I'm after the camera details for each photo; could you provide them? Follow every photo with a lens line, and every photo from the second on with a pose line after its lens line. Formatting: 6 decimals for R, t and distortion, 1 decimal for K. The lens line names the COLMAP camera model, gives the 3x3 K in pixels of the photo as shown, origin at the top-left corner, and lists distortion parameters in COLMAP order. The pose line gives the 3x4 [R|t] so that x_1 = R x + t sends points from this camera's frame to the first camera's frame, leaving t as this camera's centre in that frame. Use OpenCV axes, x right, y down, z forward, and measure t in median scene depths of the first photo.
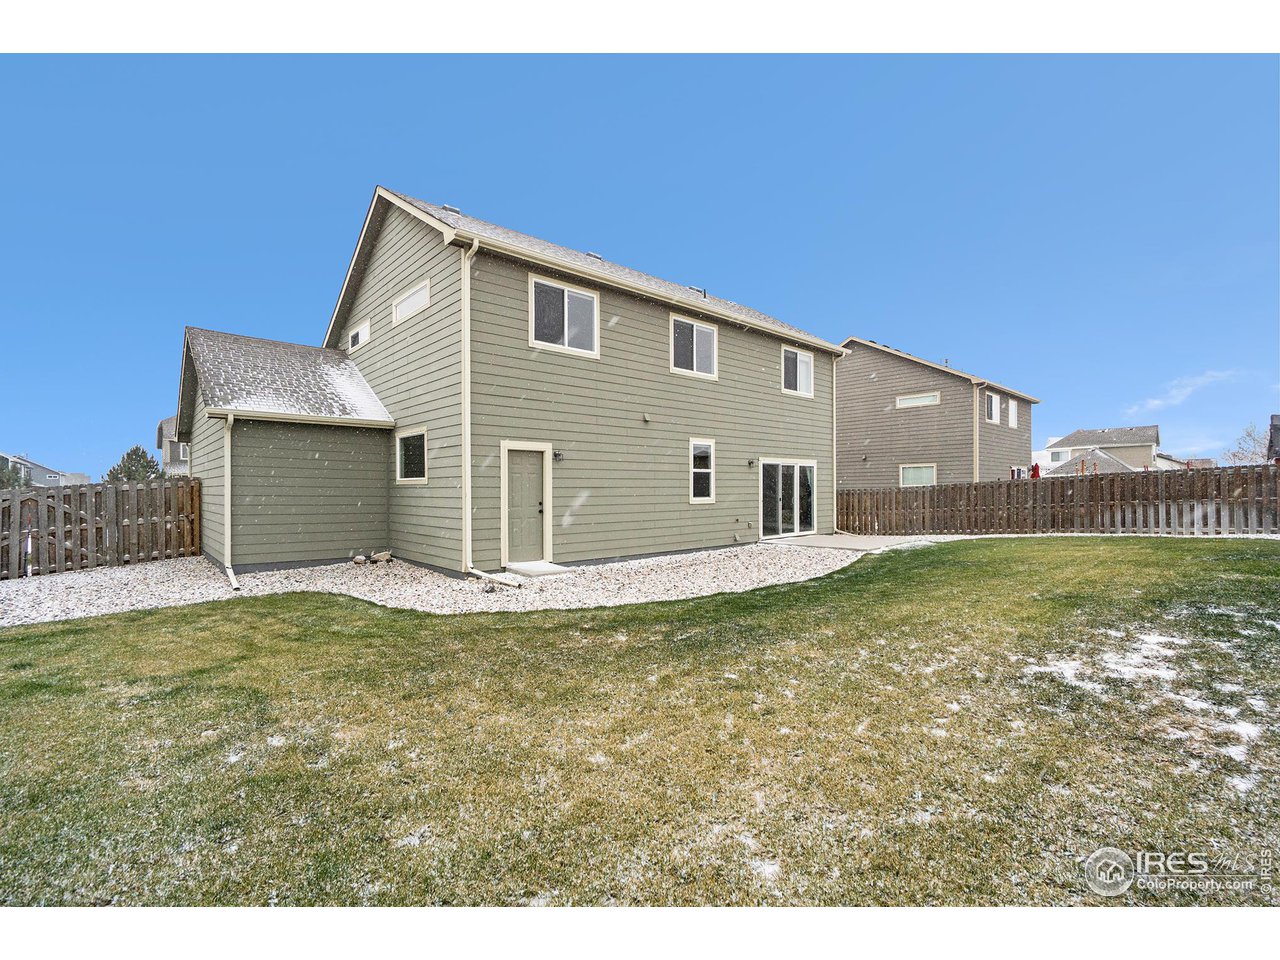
lens RADIAL K [[579.1, 0, 638.1], [0, 579.1, 482.6], [0, 0, 1]] dist [-0.017672, -0.000123]
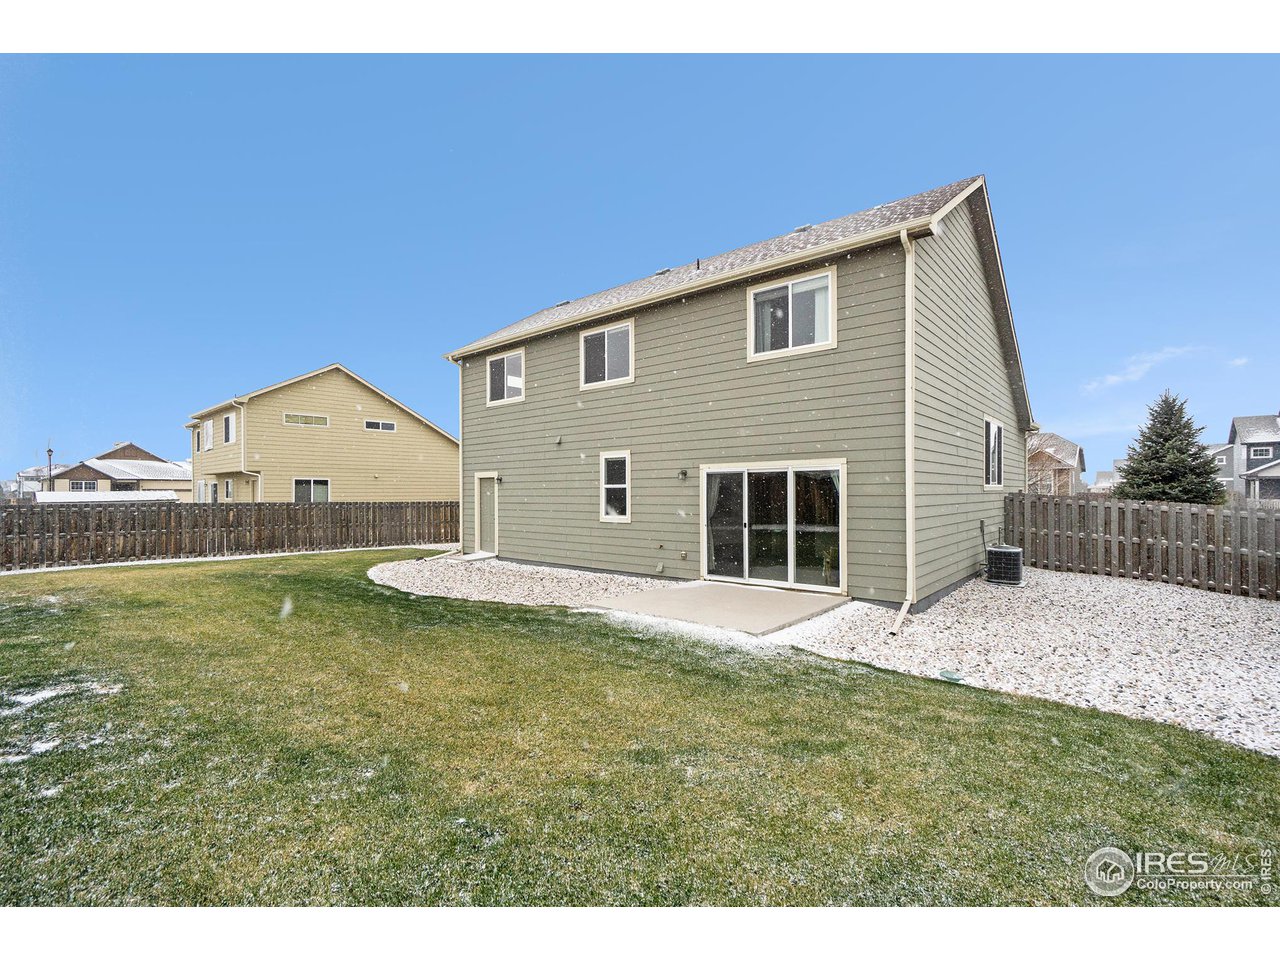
lens RADIAL K [[579.1, 0, 688.8], [0, 579.1, 494.0], [0, 0, 1]] dist [-0.017672, -0.000123]
pose [[0.168927, -0.005797, -0.985612, 1.047058], [0.001506, 0.999983, -0.005624, -0.003024], [0.985627, -0.000534, 0.168933, 0.977104]]
